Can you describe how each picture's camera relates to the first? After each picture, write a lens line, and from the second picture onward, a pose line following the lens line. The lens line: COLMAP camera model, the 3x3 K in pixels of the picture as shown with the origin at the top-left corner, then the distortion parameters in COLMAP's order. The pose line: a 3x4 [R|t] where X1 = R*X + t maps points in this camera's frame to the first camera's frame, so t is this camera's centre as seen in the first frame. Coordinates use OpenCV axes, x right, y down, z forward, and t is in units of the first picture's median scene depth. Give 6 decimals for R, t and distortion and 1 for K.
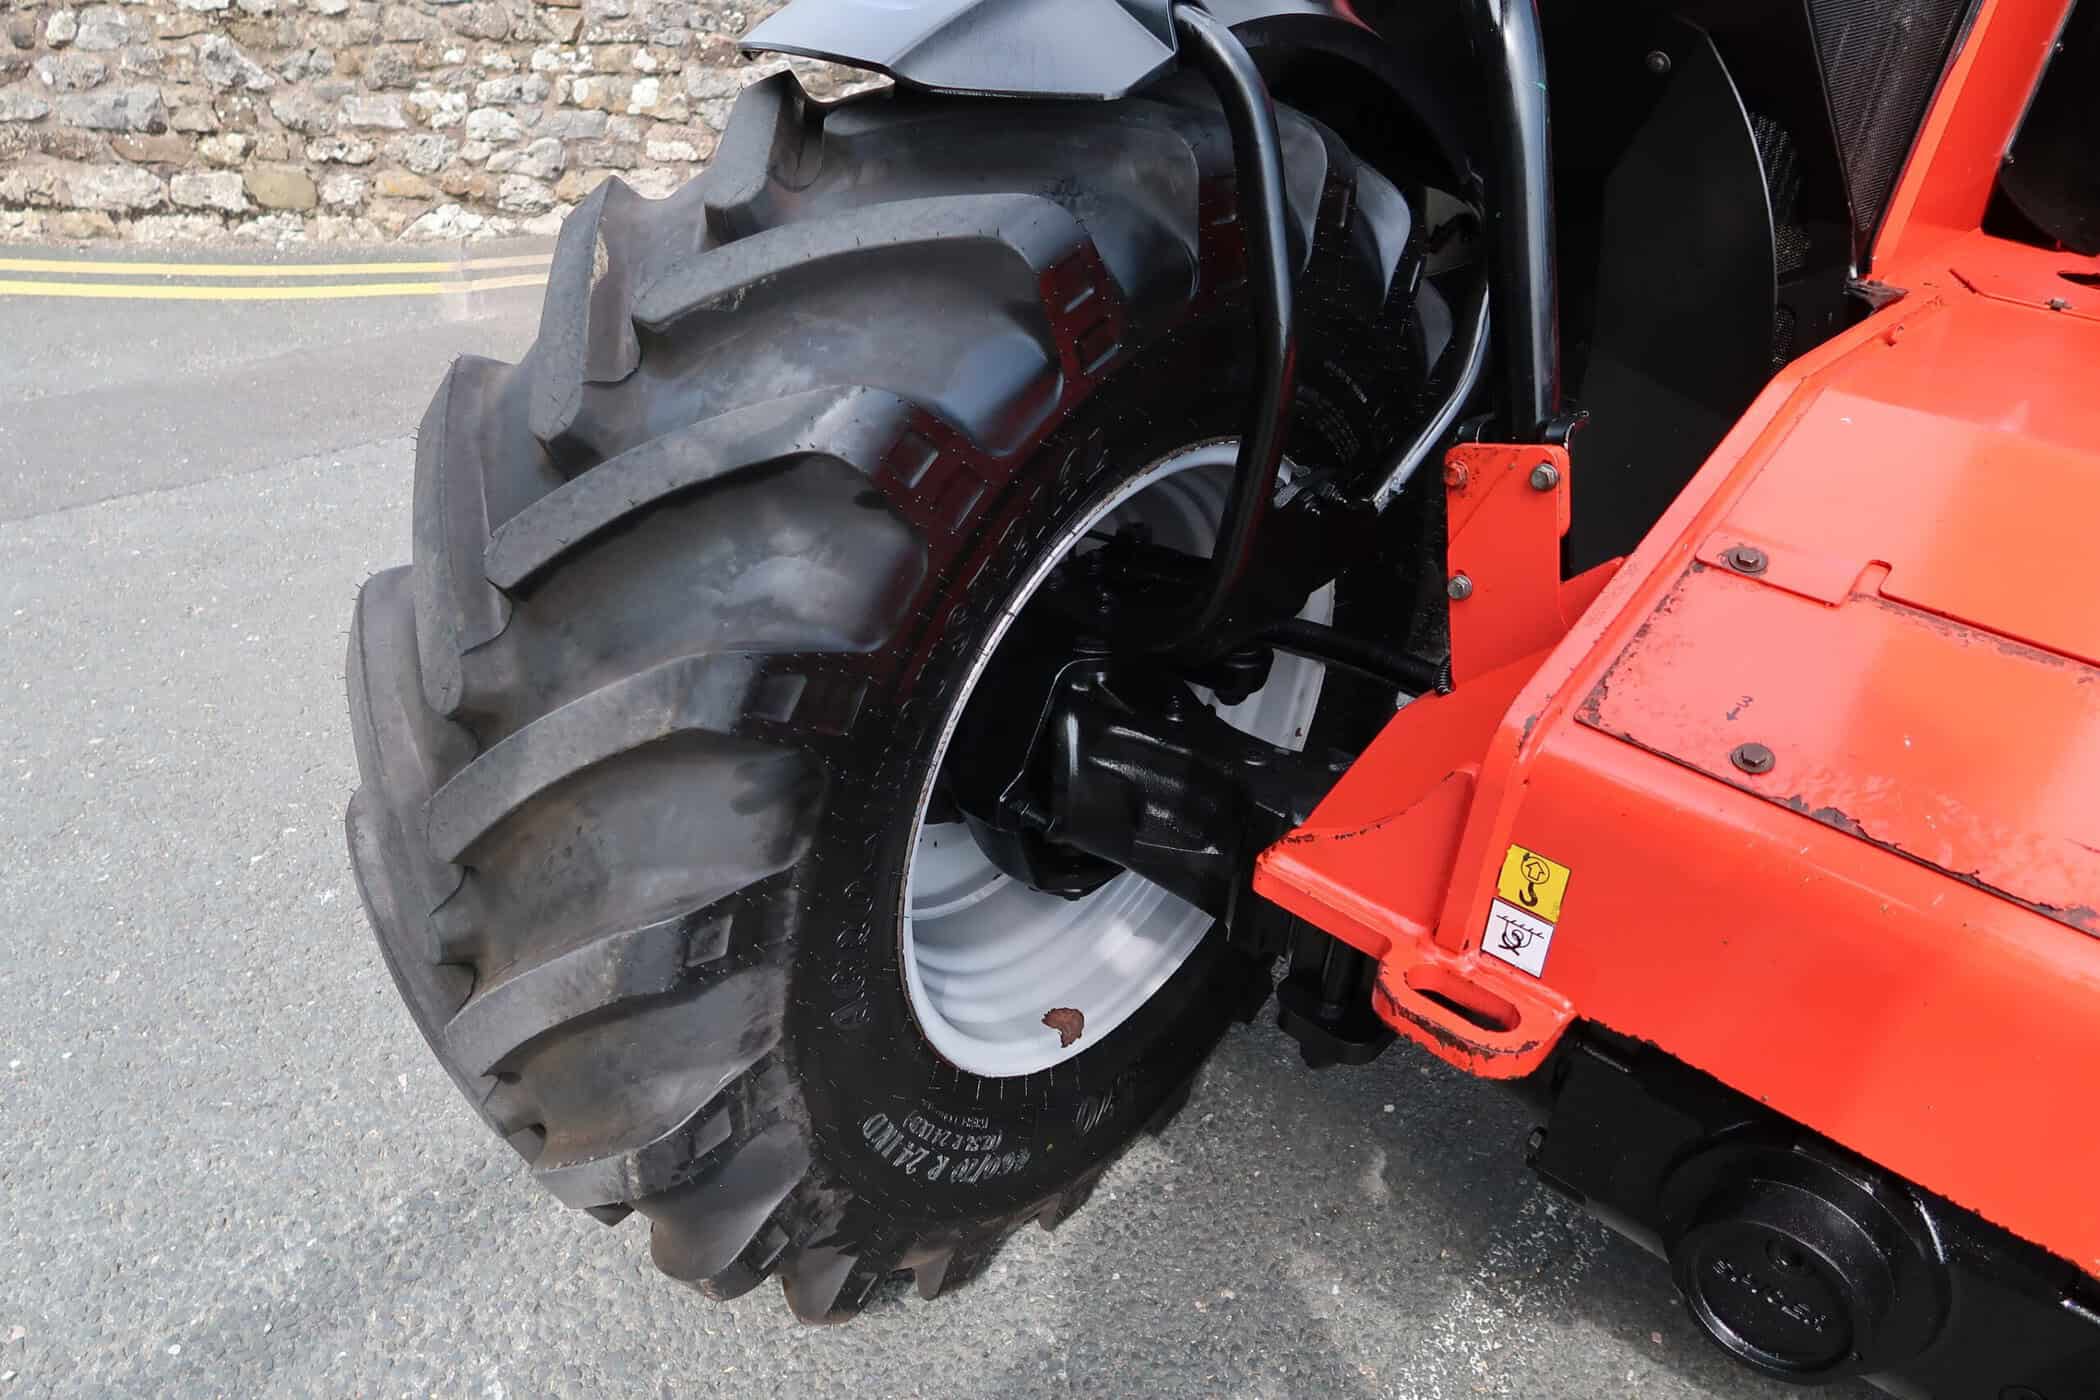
lens RADIAL K [[1438.0, 0, 1046.4], [0, 1438.0, 691.2], [0, 0, 1]] dist [-0.026956, 0.008556]
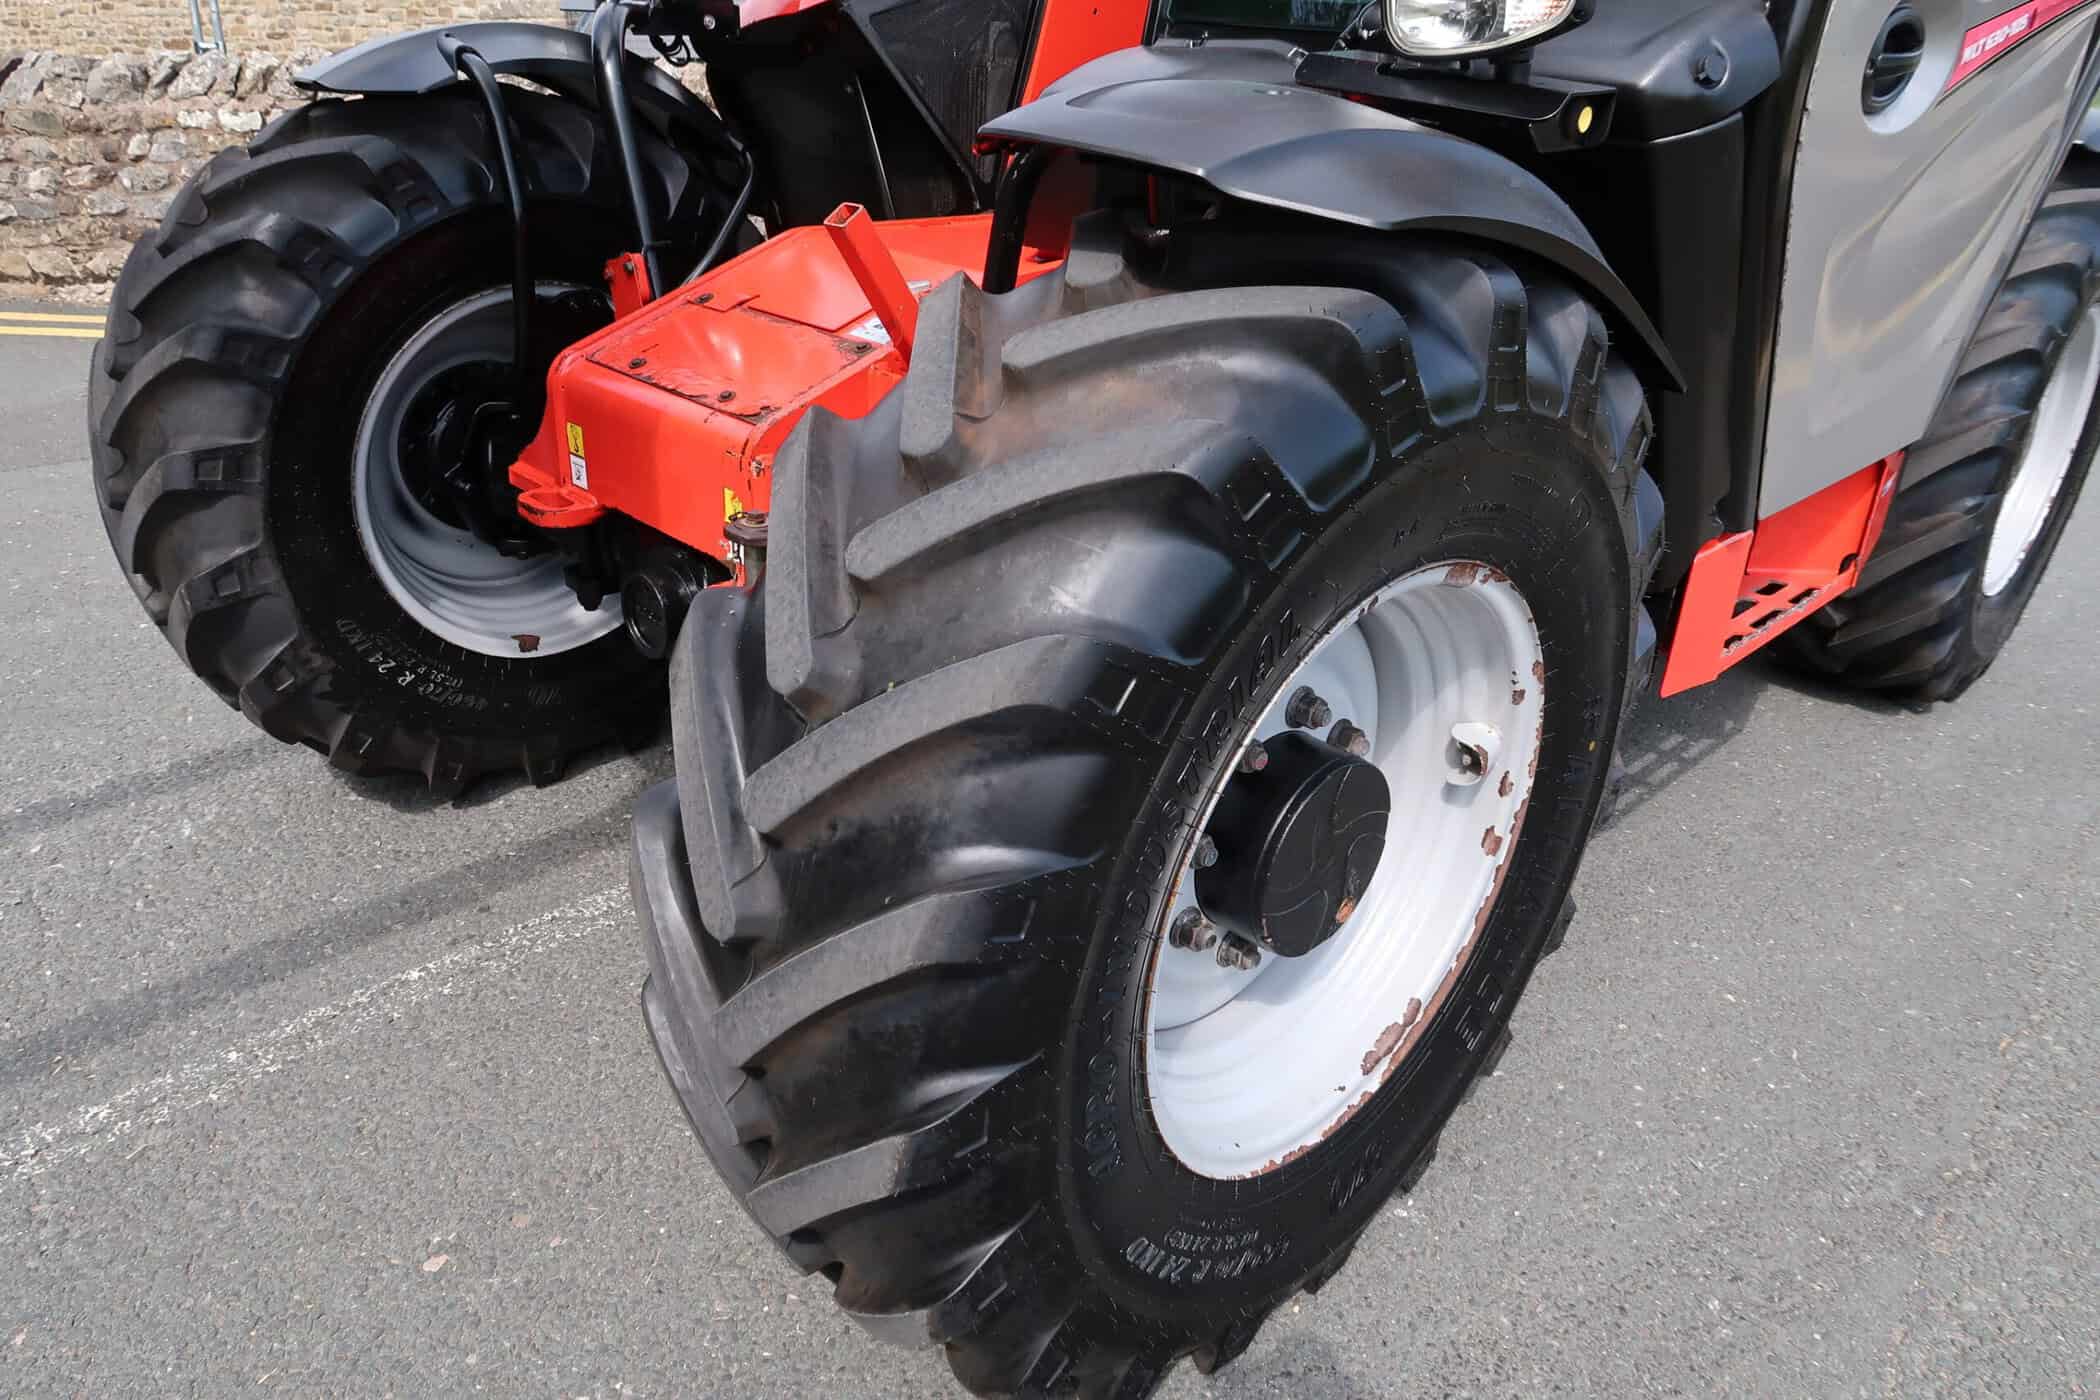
lens RADIAL K [[1438.0, 0, 1039.5], [0, 1438.0, 695.6], [0, 0, 1]] dist [-0.026956, 0.008556]
pose [[0.997038, 0.009952, -0.076264, 0.959883], [-0.016481, 0.996205, -0.085468, 0.550629], [0.075124, 0.086471, 0.993418, -0.823692]]
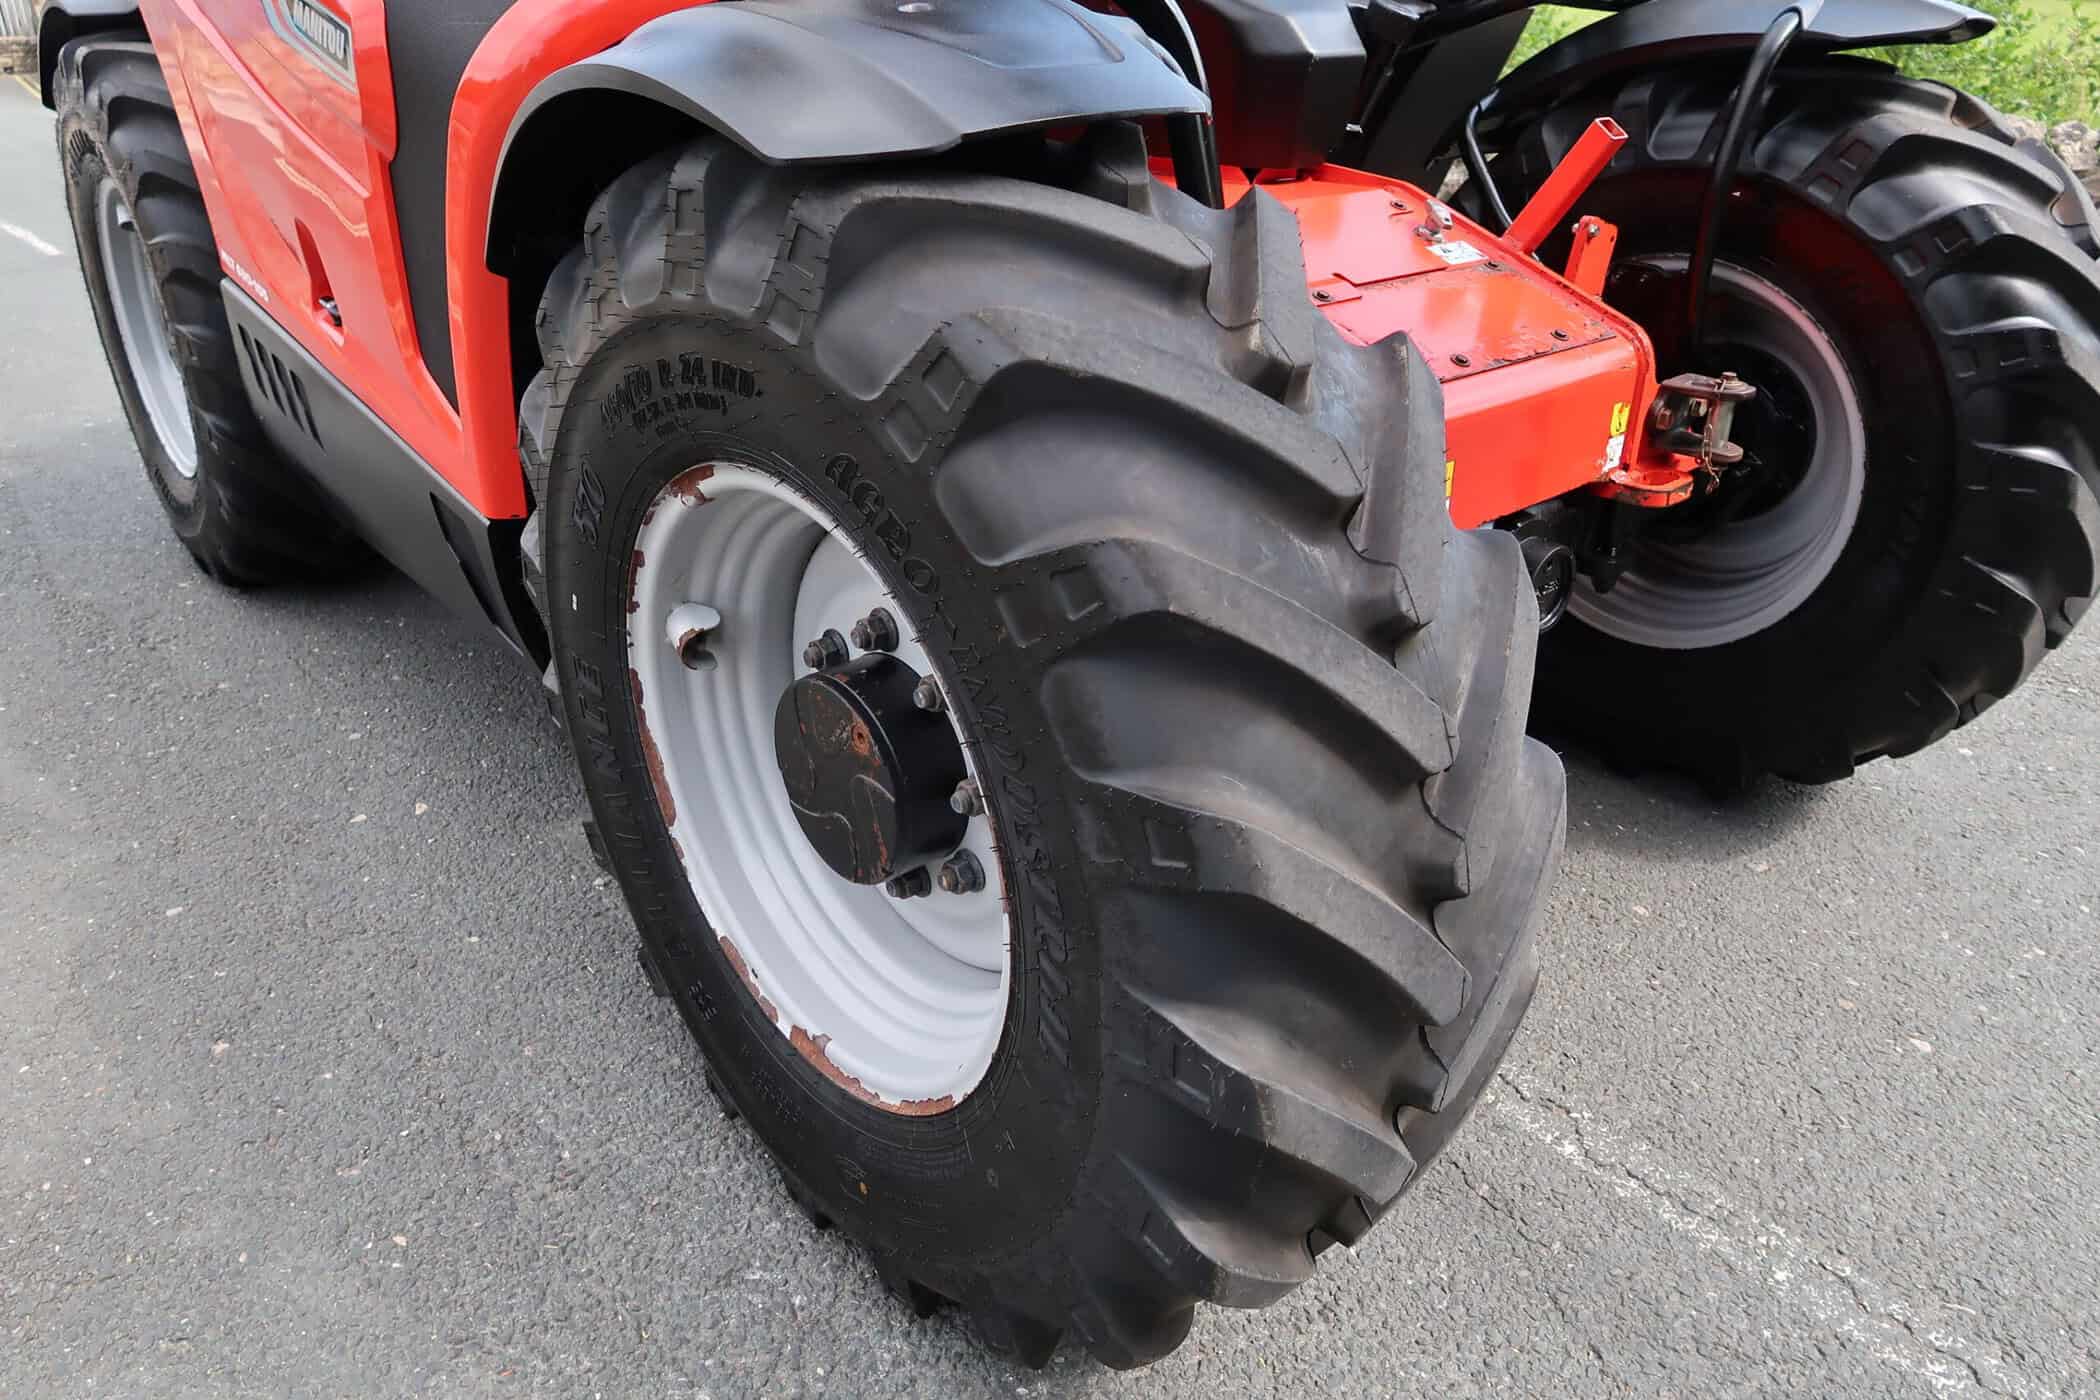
lens RADIAL K [[1438.0, 0, 1041.3], [0, 1438.0, 689.5], [0, 0, 1]] dist [-0.026956, 0.008556]
pose [[0.129727, -0.502239, 0.854943, -1.089915], [0.498457, 0.778393, 0.381635, -0.469461], [-0.857153, 0.376644, 0.351323, 0.726074]]
